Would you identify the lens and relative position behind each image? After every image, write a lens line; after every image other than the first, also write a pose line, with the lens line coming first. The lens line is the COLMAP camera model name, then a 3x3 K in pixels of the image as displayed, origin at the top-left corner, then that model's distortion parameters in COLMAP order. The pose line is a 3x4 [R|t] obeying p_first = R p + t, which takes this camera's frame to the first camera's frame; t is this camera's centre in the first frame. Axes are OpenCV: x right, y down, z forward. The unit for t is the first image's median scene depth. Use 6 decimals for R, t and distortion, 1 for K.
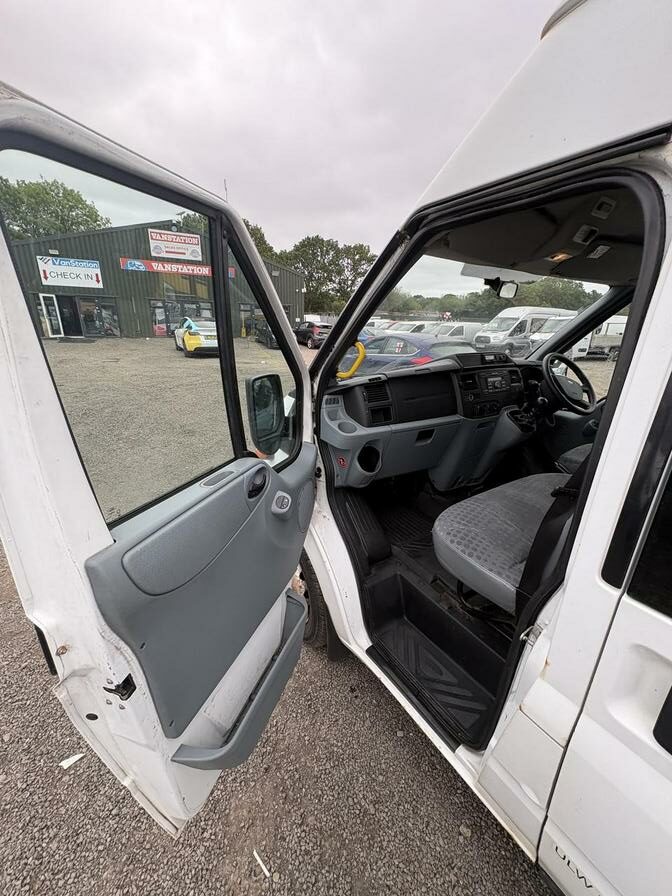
lens RADIAL K [[358.6, 0, 333.7], [0, 358.6, 448.6], [0, 0, 1]] dist [-0.002259, 0.001235]
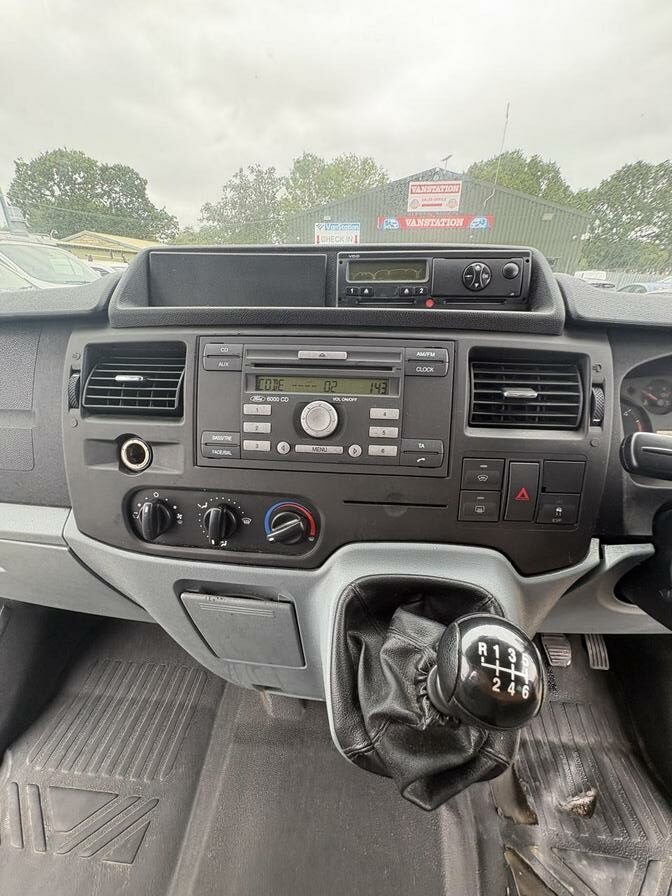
lens RADIAL K [[358.6, 0, 338.0], [0, 358.6, 448.1], [0, 0, 1]] dist [-0.002259, 0.001235]
pose [[0.790059, 0.246329, -0.561363, 0.548669], [-0.195521, 0.969146, 0.150092, -0.187135], [0.581014, -0.008823, 0.813845, 0.833273]]
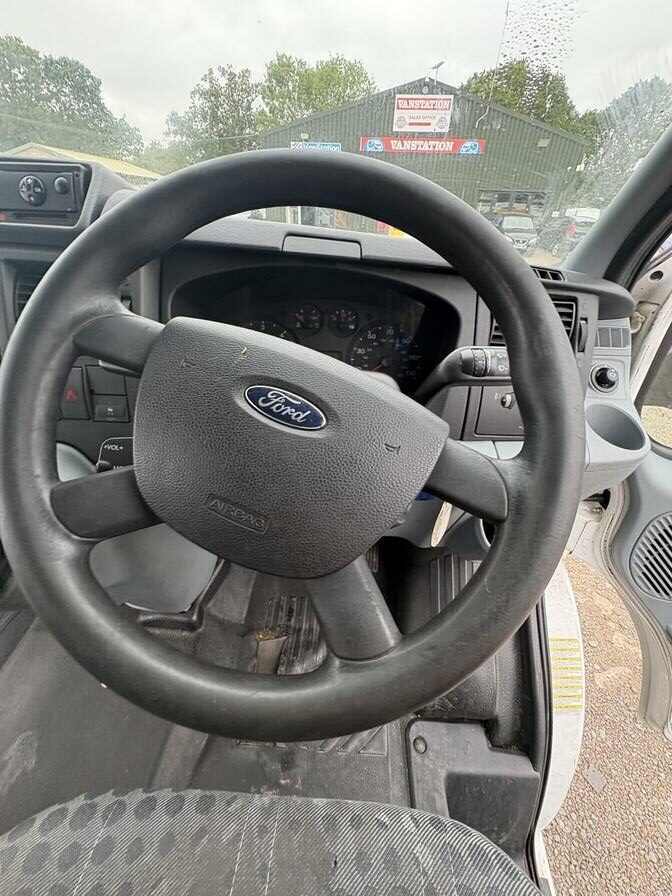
lens RADIAL K [[358.6, 0, 337.9], [0, 358.6, 446.4], [0, 0, 1]] dist [-0.002259, 0.001235]
pose [[0.808078, 0.325007, -0.491304, 0.756976], [-0.208214, 0.937775, 0.277894, -0.217336], [0.551050, -0.122264, 0.825467, 0.939824]]
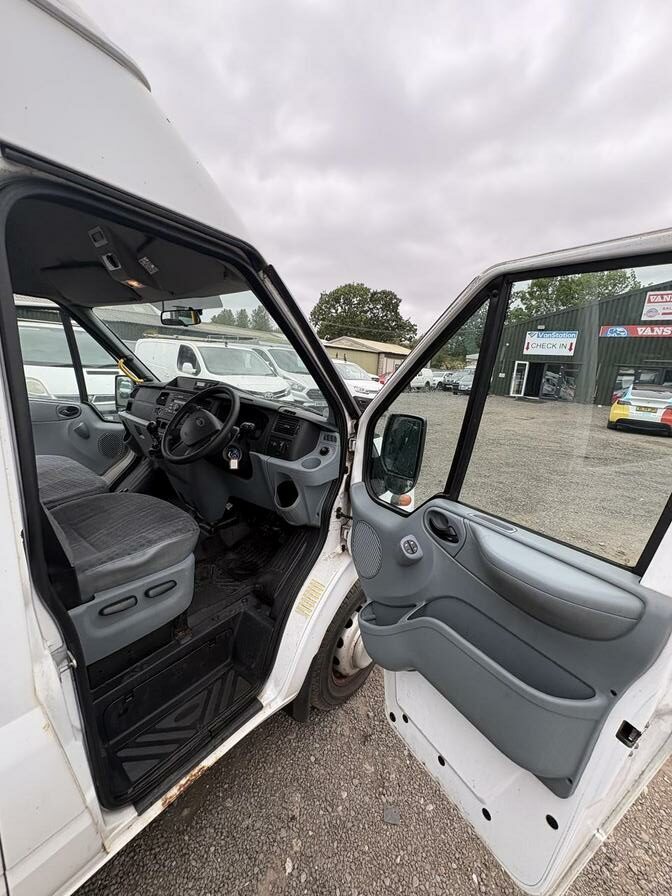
lens RADIAL K [[358.6, 0, 336.2], [0, 358.6, 446.7], [0, 0, 1]] dist [-0.002259, 0.001235]
pose [[0.318127, 0.206052, -0.925385, 1.490779], [-0.371334, 0.925187, 0.078352, -0.311059], [0.872299, 0.318702, 0.370841, 1.018468]]
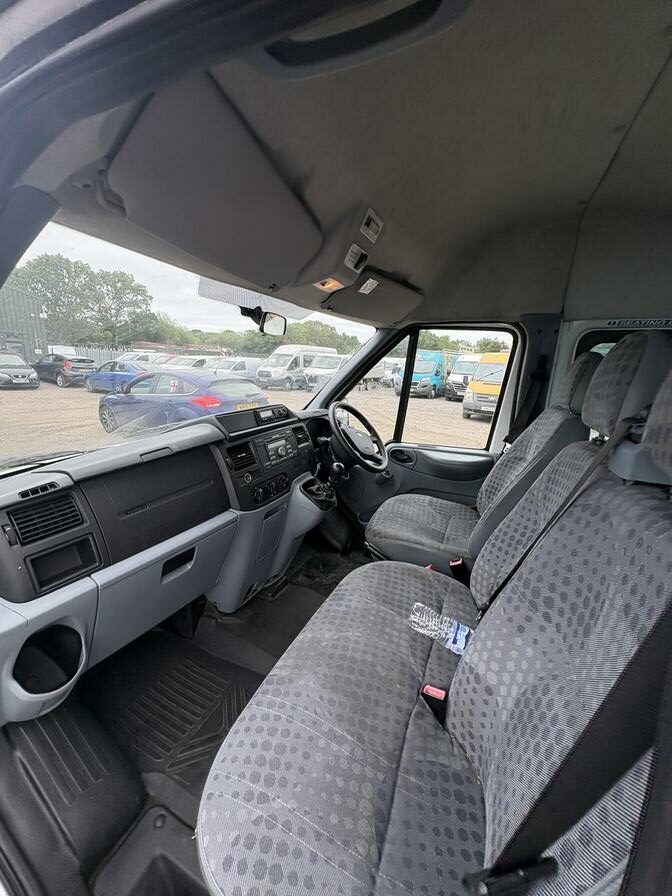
lens RADIAL K [[358.6, 0, 334.4], [0, 358.6, 448.4], [0, 0, 1]] dist [-0.002259, 0.001235]
pose [[0.844548, -0.118051, 0.522306, 0.164459], [0.163645, 0.985632, -0.041836, -0.132131], [-0.509862, 0.120805, 0.851731, 0.318058]]
